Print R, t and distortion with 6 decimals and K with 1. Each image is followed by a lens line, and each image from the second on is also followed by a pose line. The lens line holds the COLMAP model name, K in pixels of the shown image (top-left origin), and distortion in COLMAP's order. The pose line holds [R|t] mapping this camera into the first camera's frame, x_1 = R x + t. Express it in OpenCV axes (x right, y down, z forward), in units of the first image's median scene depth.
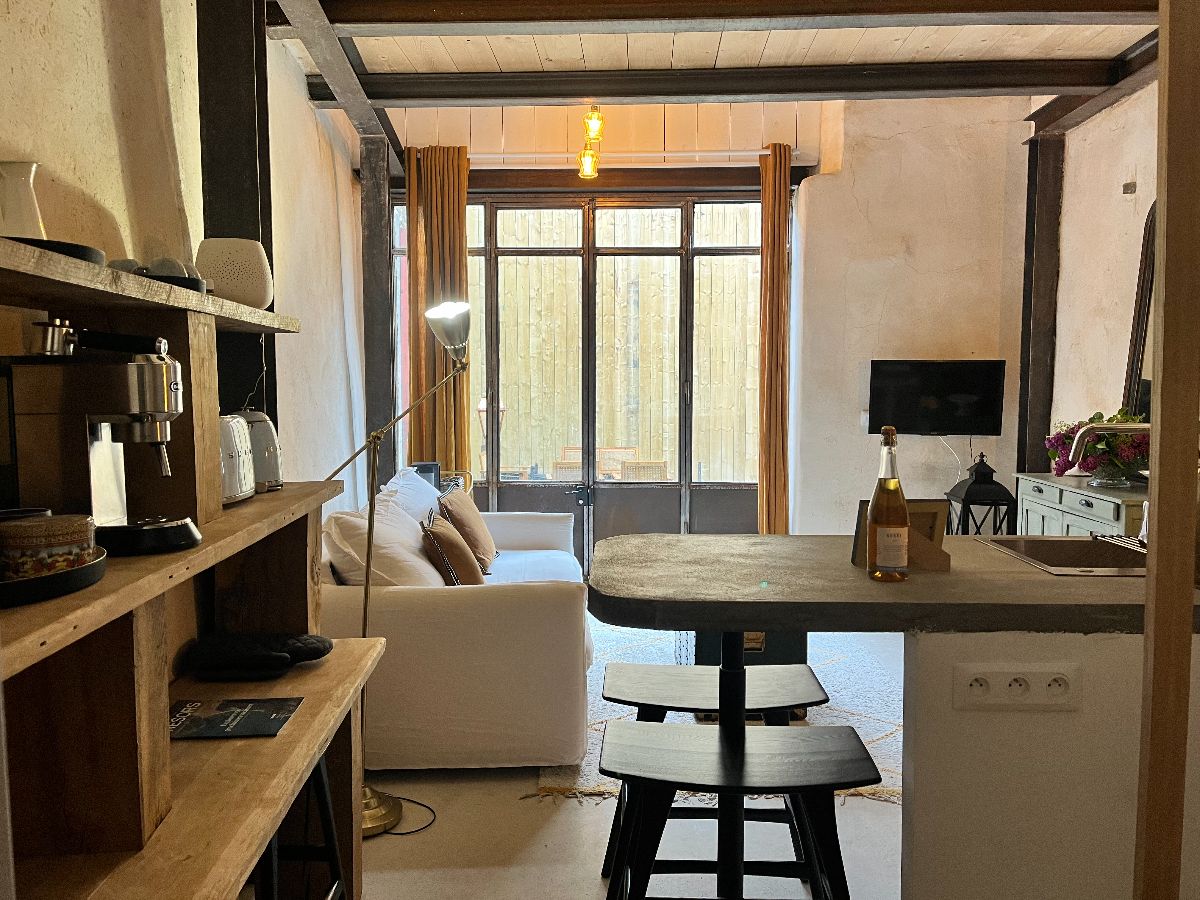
lens RADIAL K [[918.3, 0, 604.0], [0, 918.3, 452.8], [0, 0, 1]] dist [0.073488, -0.099486]
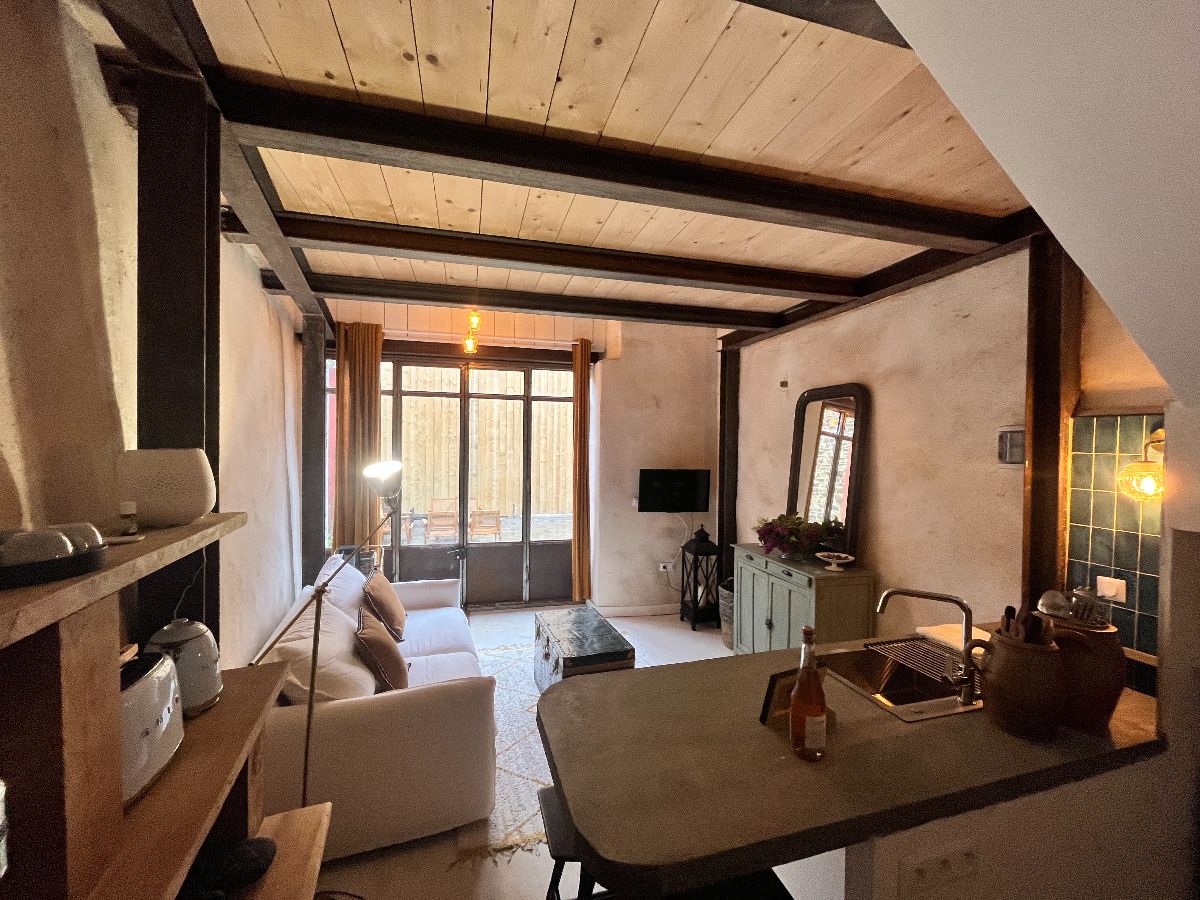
lens RADIAL K [[490.5, 0, 598.0], [0, 490.5, 452.9], [0, 0, 1]] dist [-0.003045, -0.000193]
pose [[0.954136, 0.007302, 0.299284, -0.055078], [0.009737, 0.998417, -0.055400, -0.082326], [-0.299214, 0.055773, 0.952555, 0.166659]]
